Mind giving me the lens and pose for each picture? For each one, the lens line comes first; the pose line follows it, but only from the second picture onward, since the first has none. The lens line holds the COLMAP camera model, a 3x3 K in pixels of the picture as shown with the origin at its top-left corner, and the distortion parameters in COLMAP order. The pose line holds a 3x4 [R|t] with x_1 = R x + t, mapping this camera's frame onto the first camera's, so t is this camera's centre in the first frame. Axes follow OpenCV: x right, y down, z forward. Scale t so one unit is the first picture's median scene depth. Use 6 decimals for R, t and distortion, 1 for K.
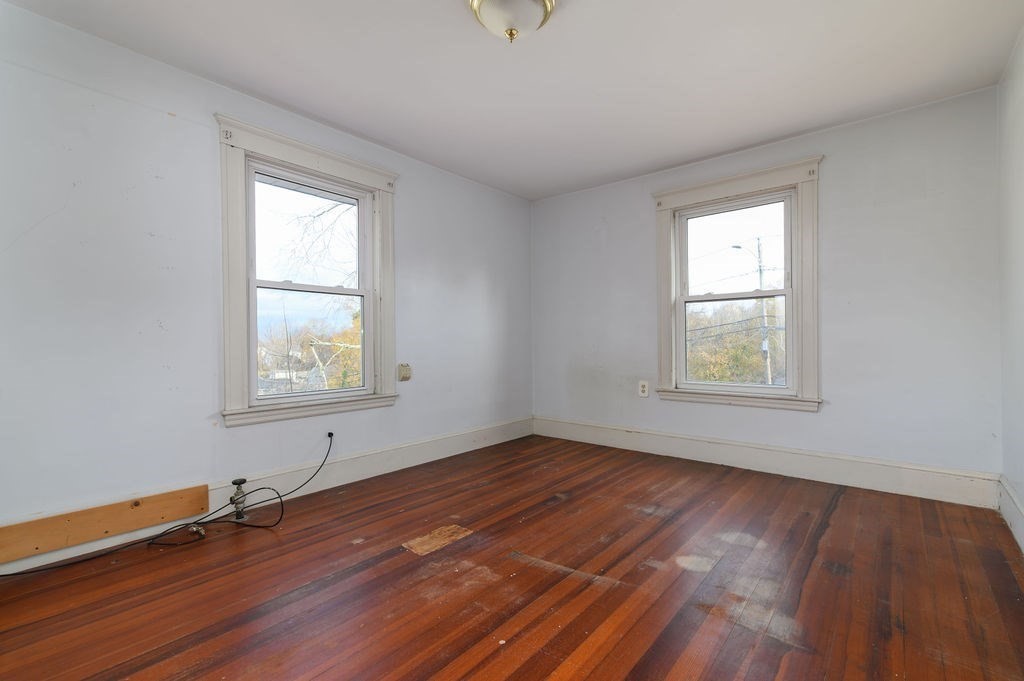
lens RADIAL K [[460.4, 0, 508.0], [0, 460.4, 341.5], [0, 0, 1]] dist [0.015952, -0.000394]
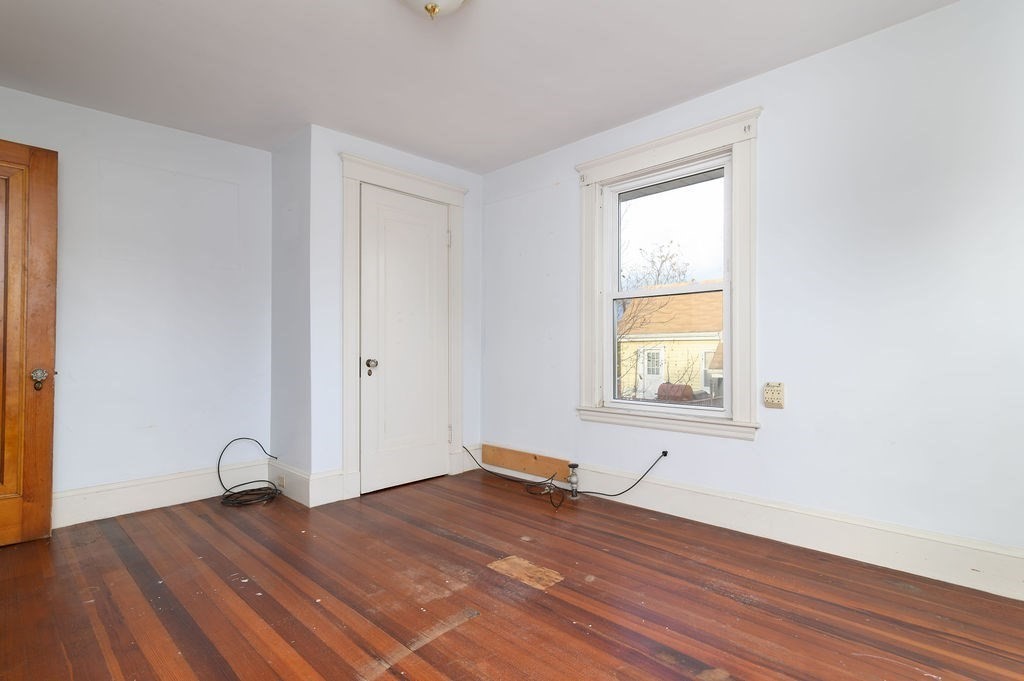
lens RADIAL K [[506.2, 0, 508.5], [0, 506.2, 342.7], [0, 0, 1]] dist [0.007039, 0.000128]
pose [[-0.078171, -0.006120, -0.996921, 0.846007], [0.003256, 0.999974, -0.006394, -0.009982], [0.996935, -0.003746, -0.078149, 1.062101]]
